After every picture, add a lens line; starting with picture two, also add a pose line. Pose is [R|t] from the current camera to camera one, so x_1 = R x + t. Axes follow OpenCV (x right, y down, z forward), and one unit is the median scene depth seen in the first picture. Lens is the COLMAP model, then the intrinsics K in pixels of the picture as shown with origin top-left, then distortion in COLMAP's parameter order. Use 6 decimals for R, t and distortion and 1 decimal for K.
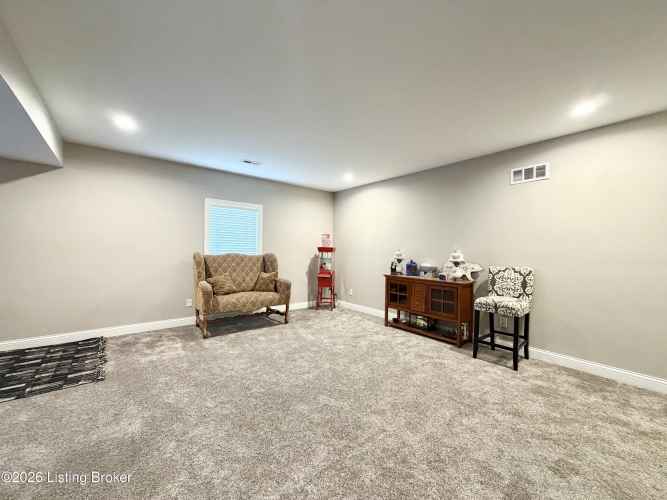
lens RADIAL K [[267.0, 0, 335.6], [0, 267.0, 252.2], [0, 0, 1]] dist [-0.000480, 0.000752]
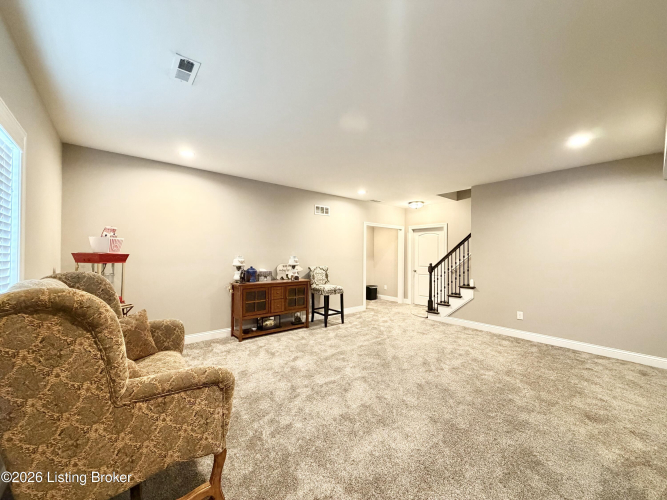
lens RADIAL K [[267.0, 0, 332.7], [0, 267.0, 251.0], [0, 0, 1]] dist [-0.000480, 0.000752]
pose [[-0.002572, -0.004559, 0.999986, -0.829891], [-0.000029, 0.999990, 0.004559, -0.037902], [-0.999997, -0.000017, -0.002573, 0.806340]]
